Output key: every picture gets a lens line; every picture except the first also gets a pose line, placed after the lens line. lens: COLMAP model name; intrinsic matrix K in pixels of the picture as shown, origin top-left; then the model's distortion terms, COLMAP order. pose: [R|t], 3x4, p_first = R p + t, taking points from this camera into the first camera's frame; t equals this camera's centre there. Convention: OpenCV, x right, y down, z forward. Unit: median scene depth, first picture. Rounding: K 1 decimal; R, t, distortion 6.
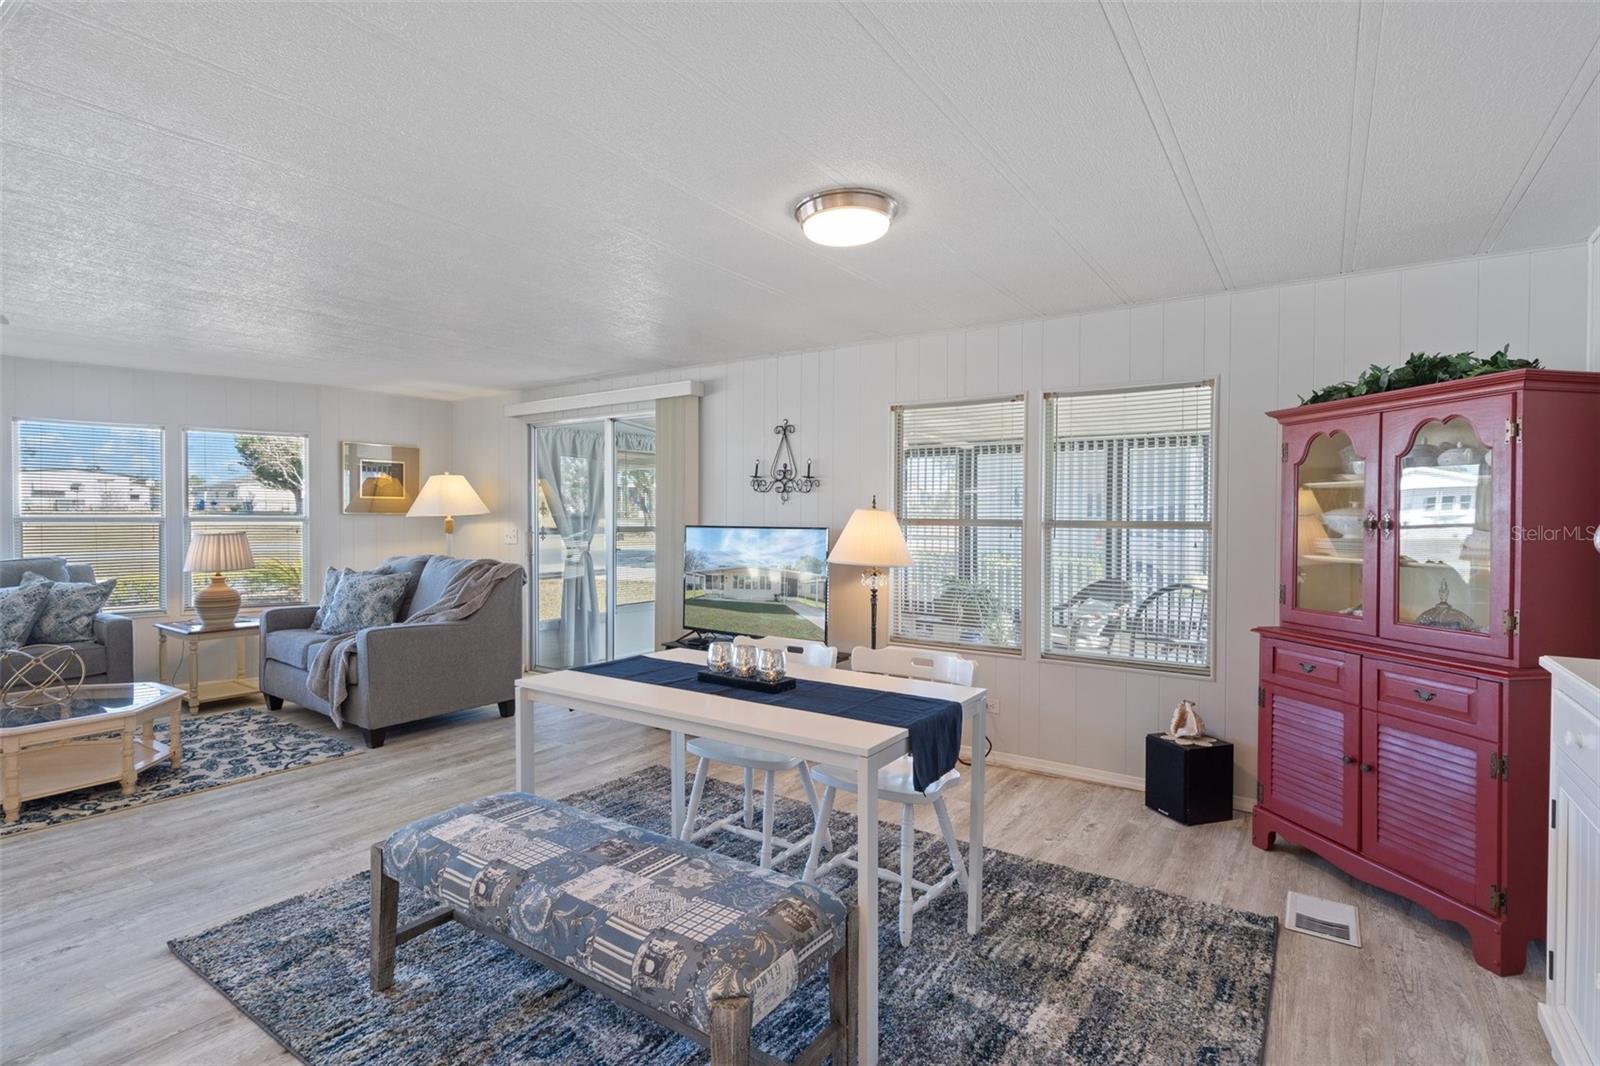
lens RADIAL K [[778.7, 0, 798.9], [0, 778.7, 518.9], [0, 0, 1]] dist [0.006304, 0.002077]
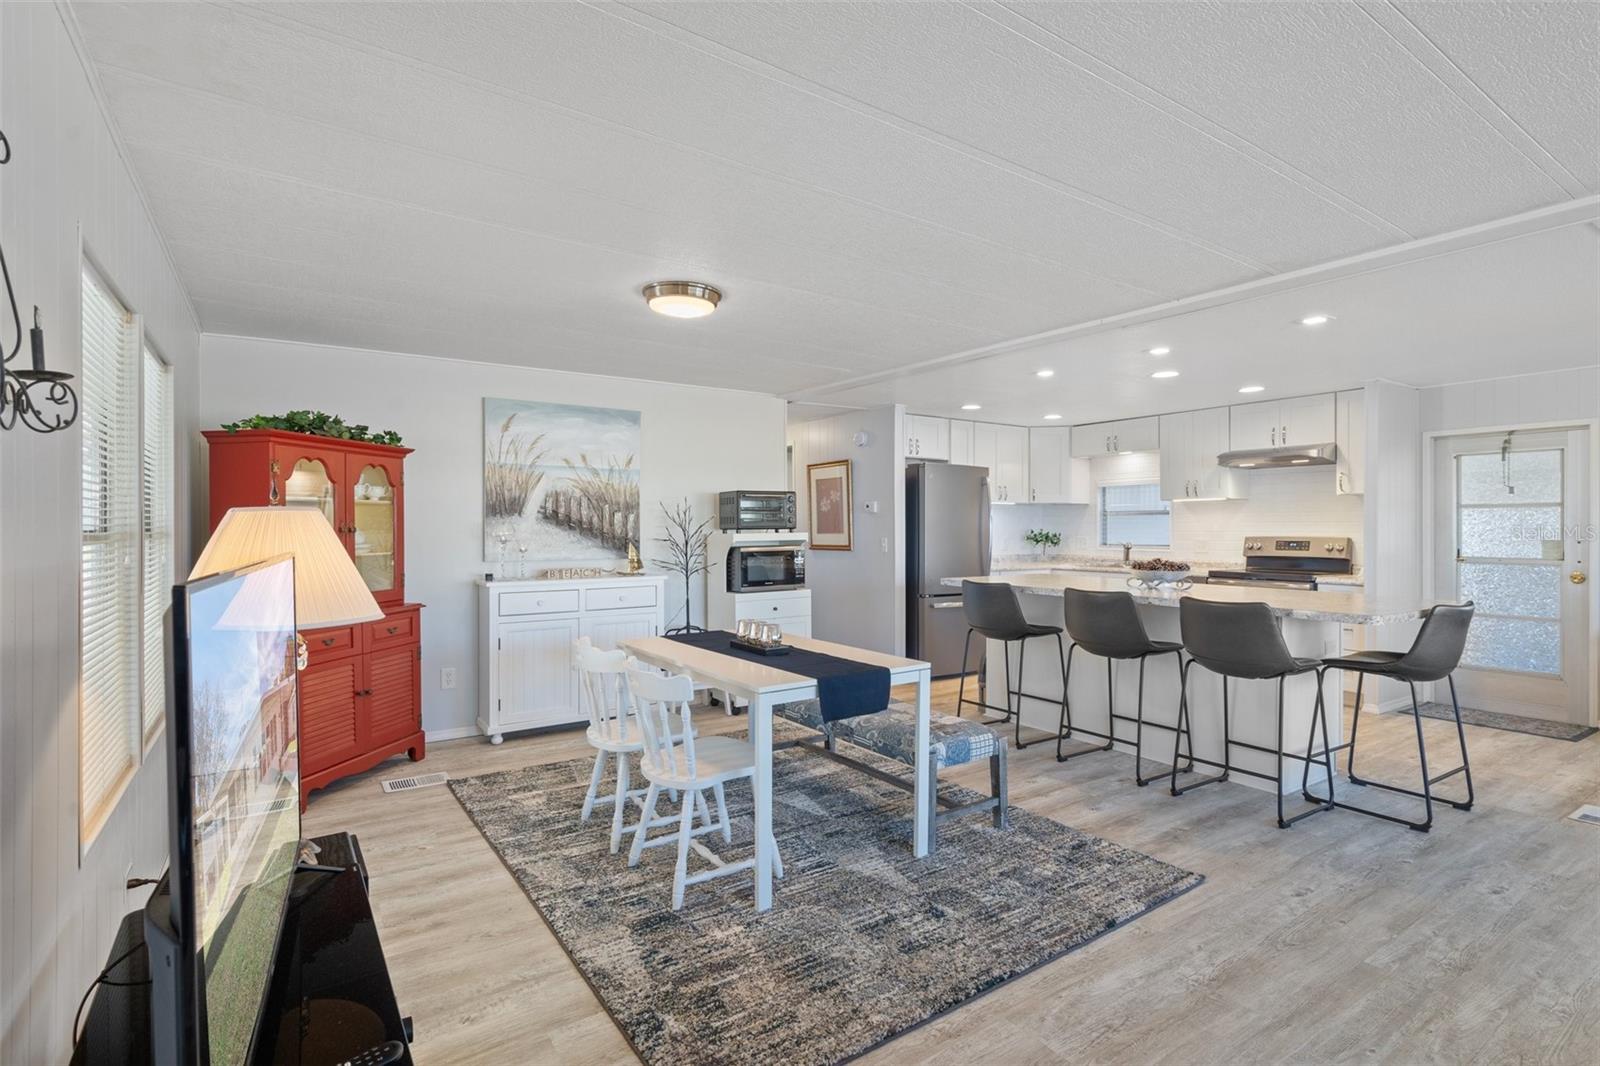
lens RADIAL K [[778.7, 0, 797.8], [0, 778.7, 528.6], [0, 0, 1]] dist [0.006304, 0.002077]
pose [[-0.932356, -0.006369, 0.361486, -0.411852], [-0.004745, 0.999974, 0.005380, -0.004982], [-0.361511, 0.003301, -0.932362, 1.492829]]
